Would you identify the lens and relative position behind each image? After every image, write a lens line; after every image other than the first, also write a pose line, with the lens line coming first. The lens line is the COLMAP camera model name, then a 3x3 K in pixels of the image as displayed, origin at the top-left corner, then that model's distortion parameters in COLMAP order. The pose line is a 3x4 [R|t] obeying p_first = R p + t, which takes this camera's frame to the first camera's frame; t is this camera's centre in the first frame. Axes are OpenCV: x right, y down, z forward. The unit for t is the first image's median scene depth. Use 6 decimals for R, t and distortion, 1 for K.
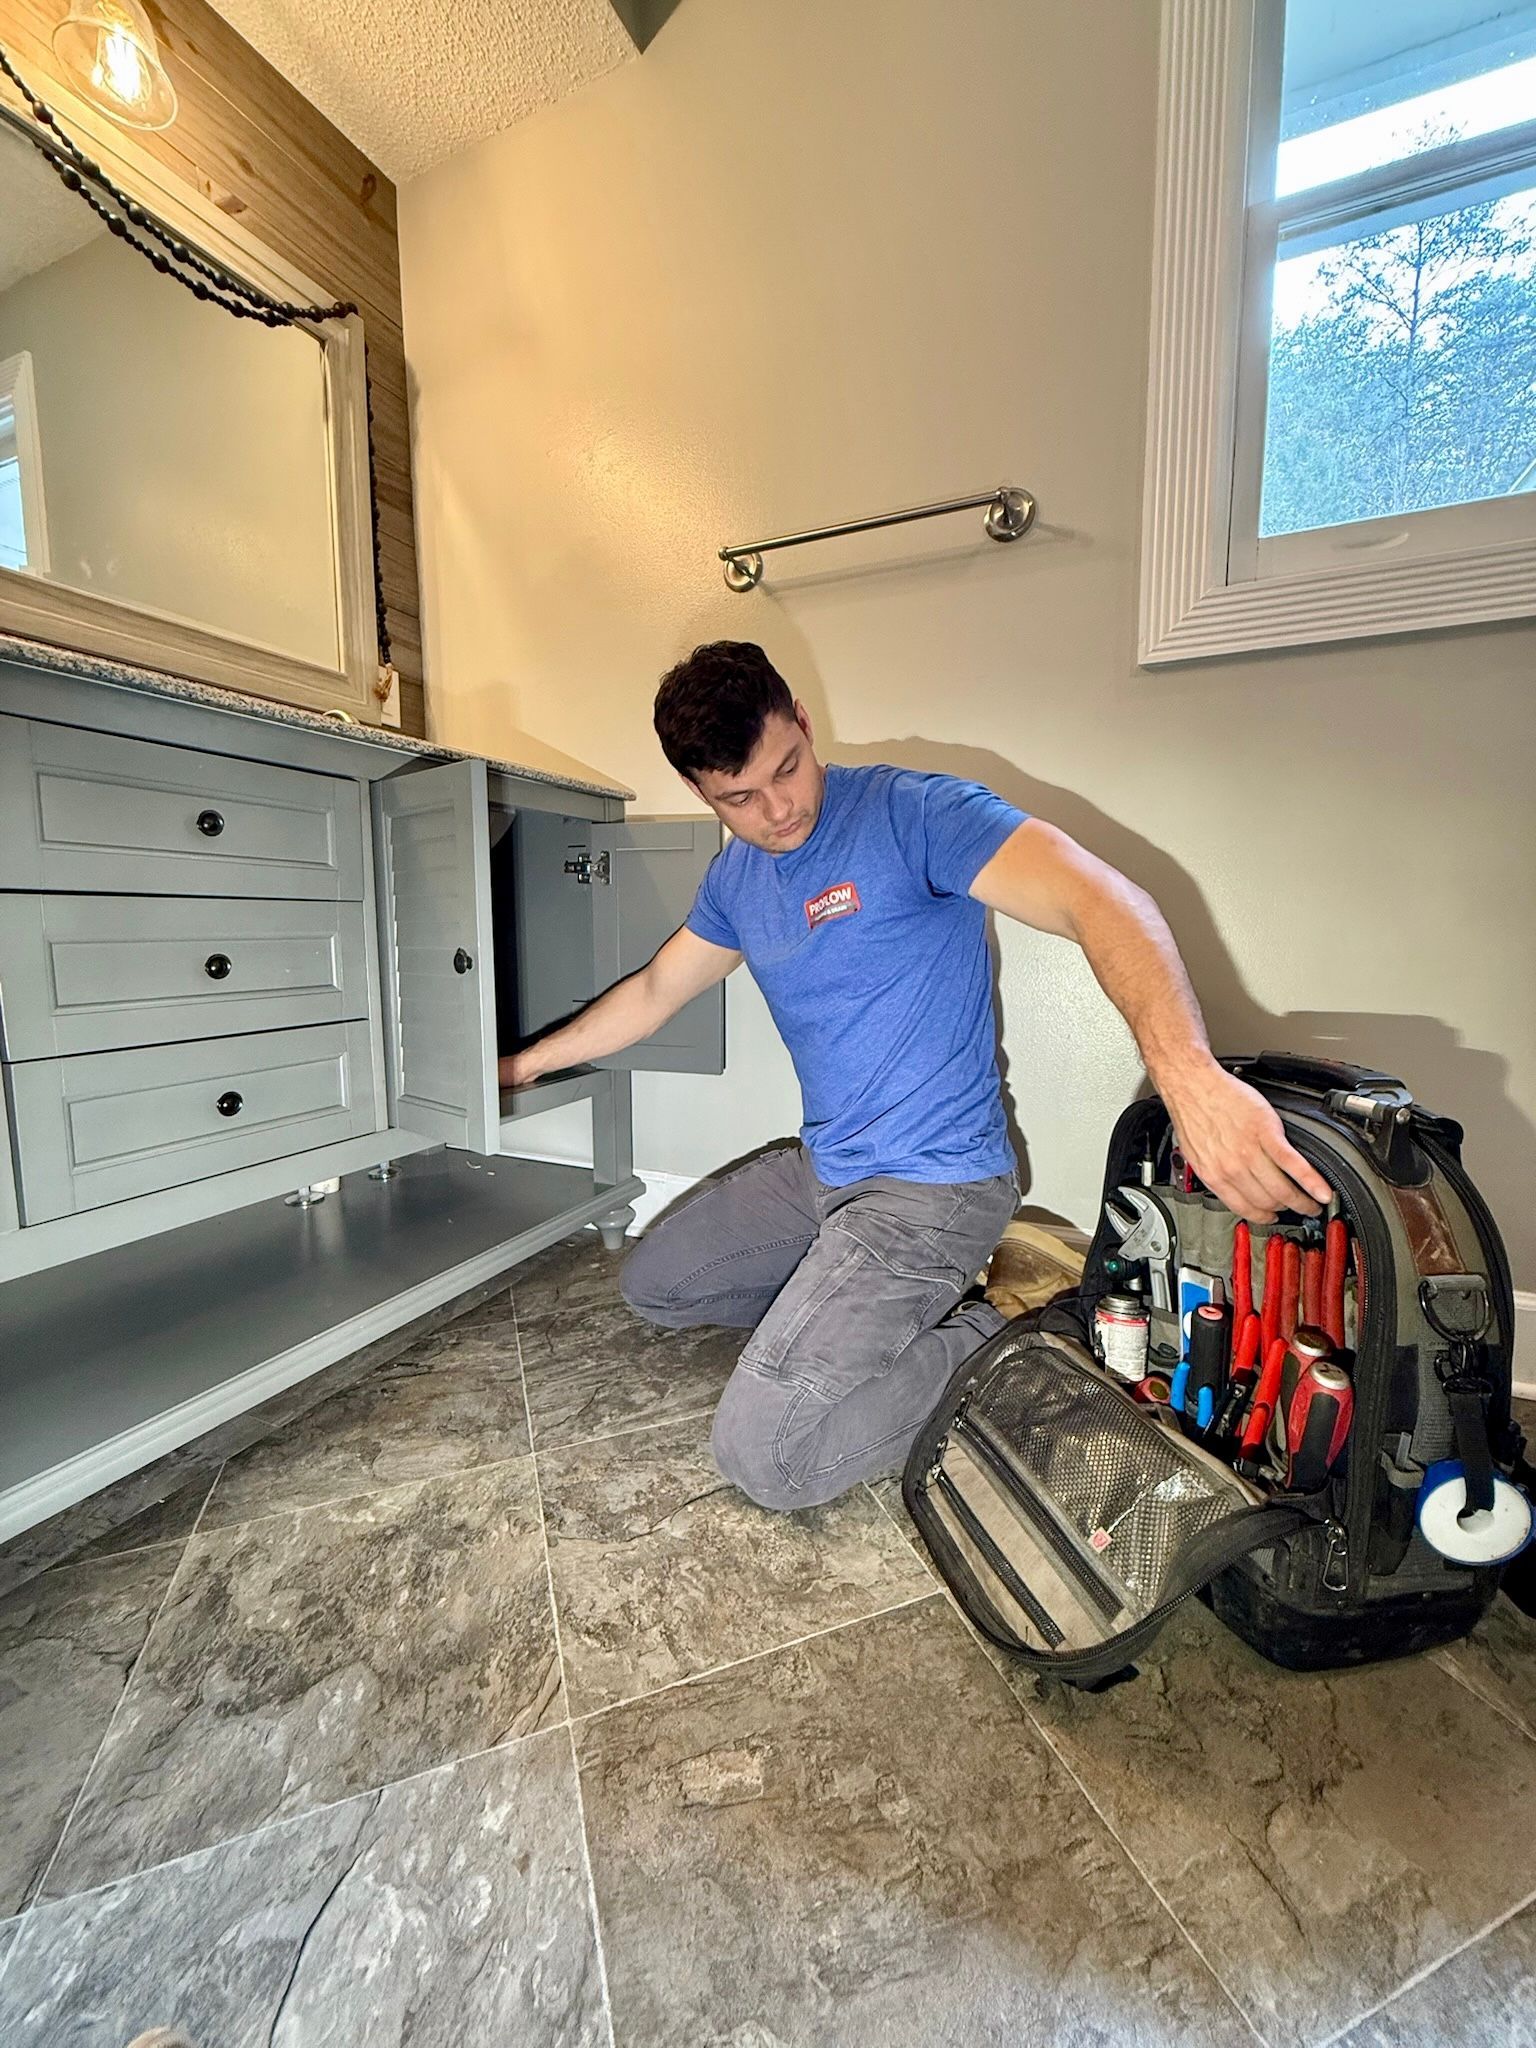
lens RADIAL K [[823.7, 0, 769.2], [0, 823.7, 992.5], [0, 0, 1]] dist [-0.001276, -0.000552]
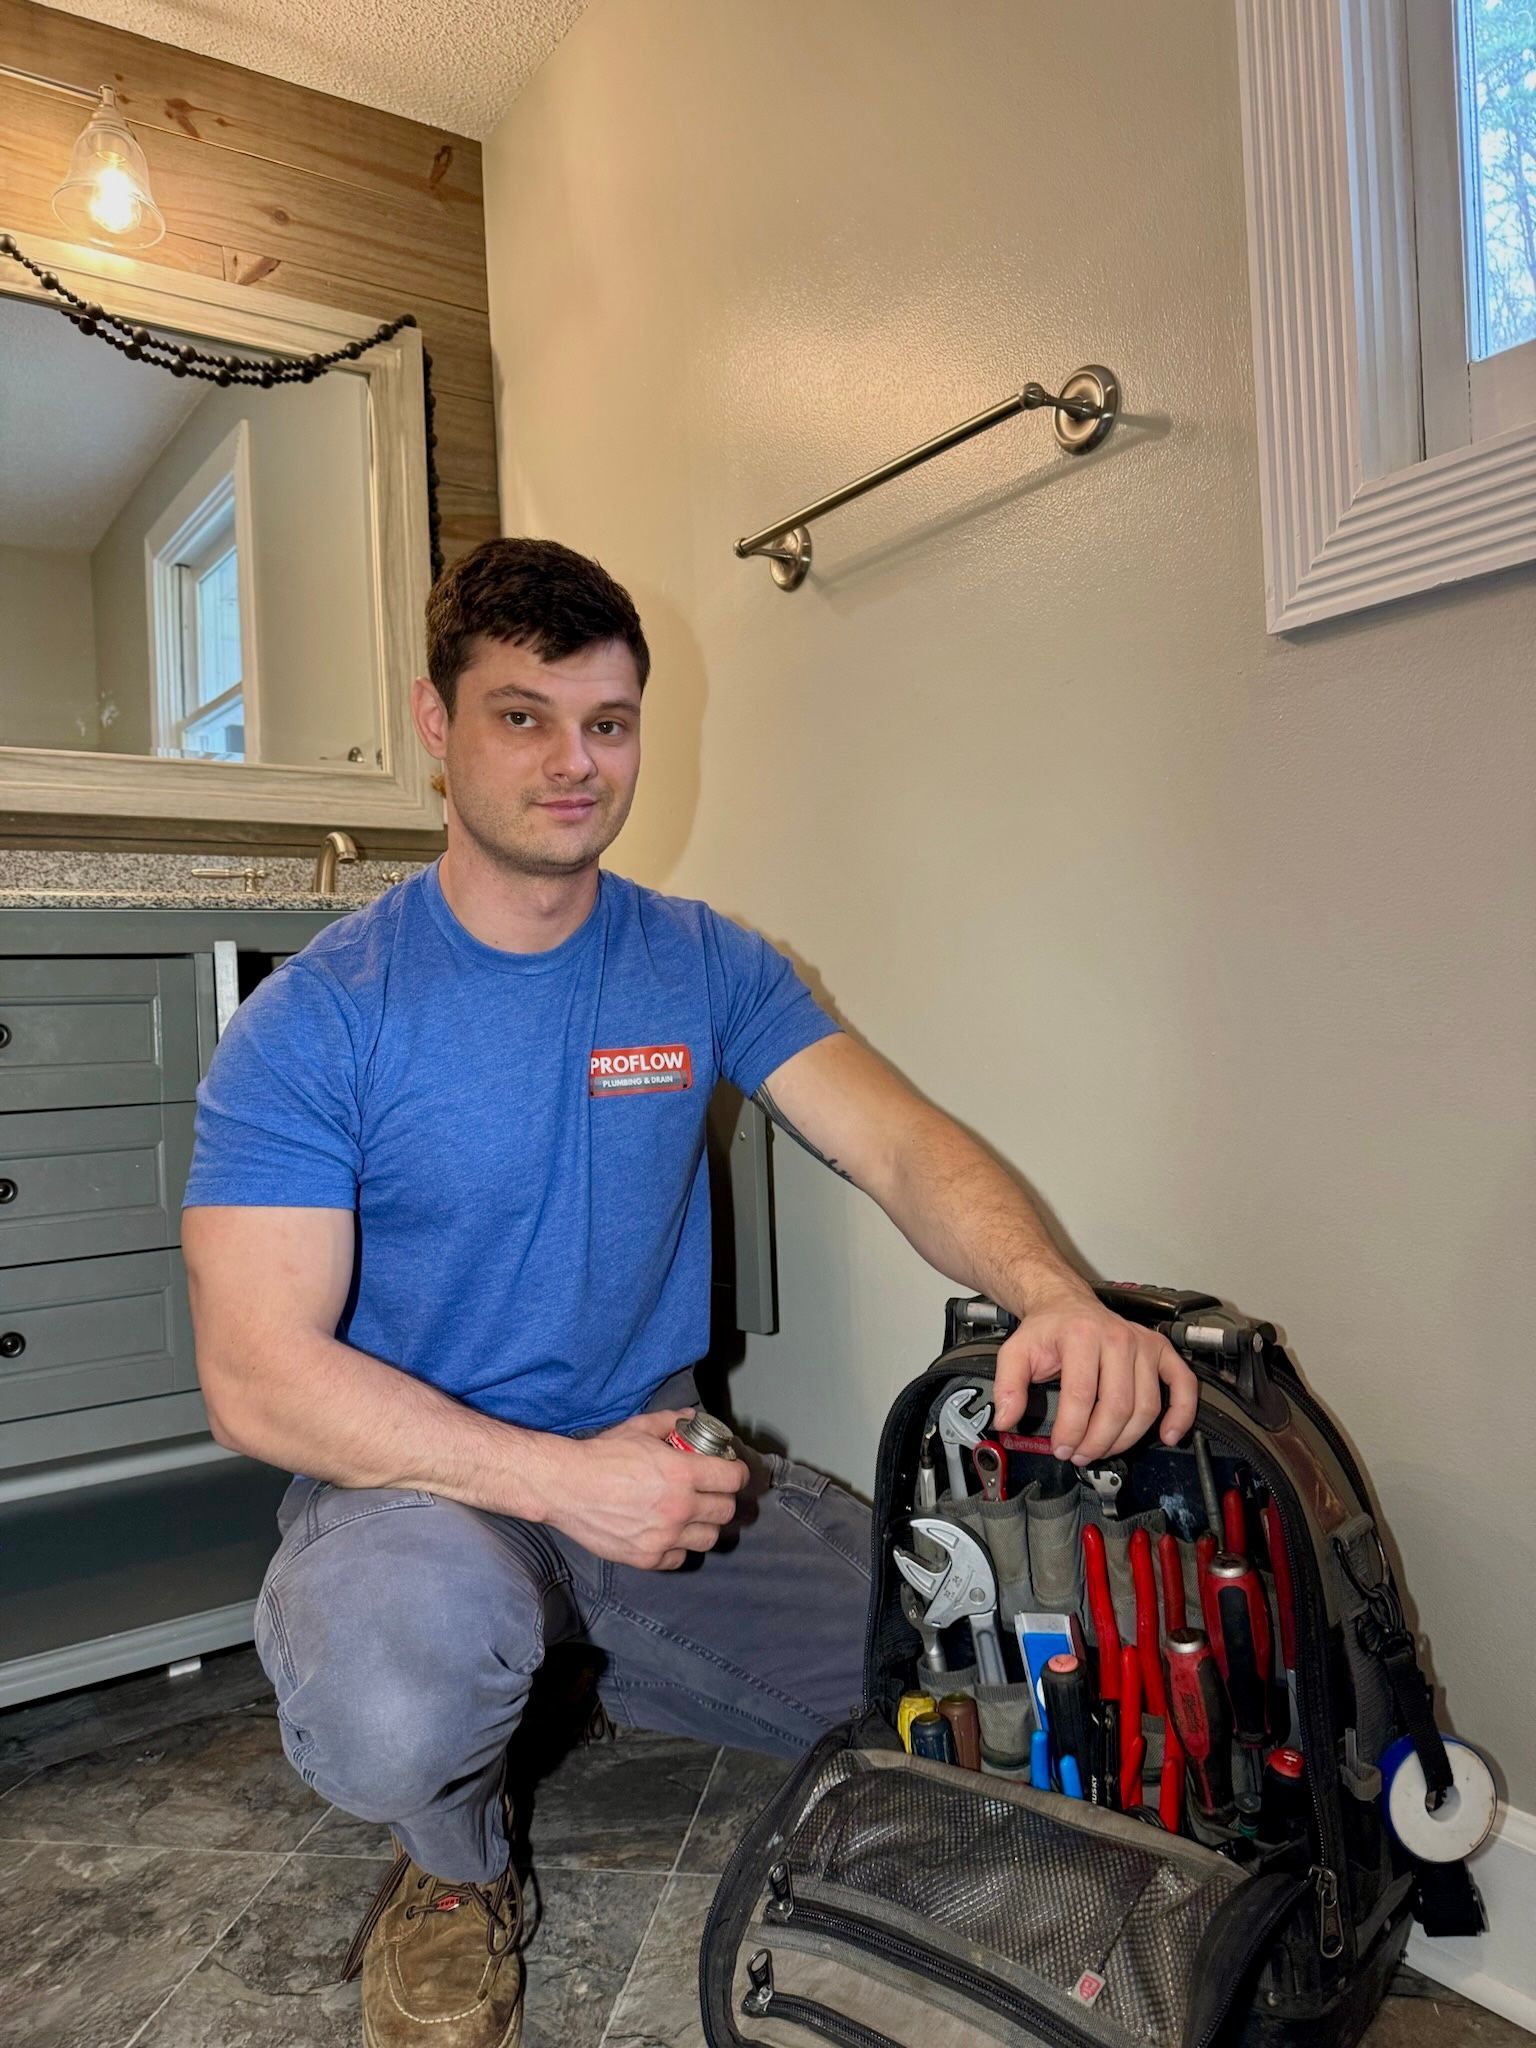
lens RADIAL K [[1450.9, 0, 766.7], [0, 1450.9, 990.6], [0, 0, 1]] dist [-0.007421, -0.008150]
pose [[0.858190, -0.044963, -0.511360, 0.622637], [-0.000460, 0.996089, -0.088357, -0.079976], [0.513332, 0.076062, 0.854812, 0.037585]]
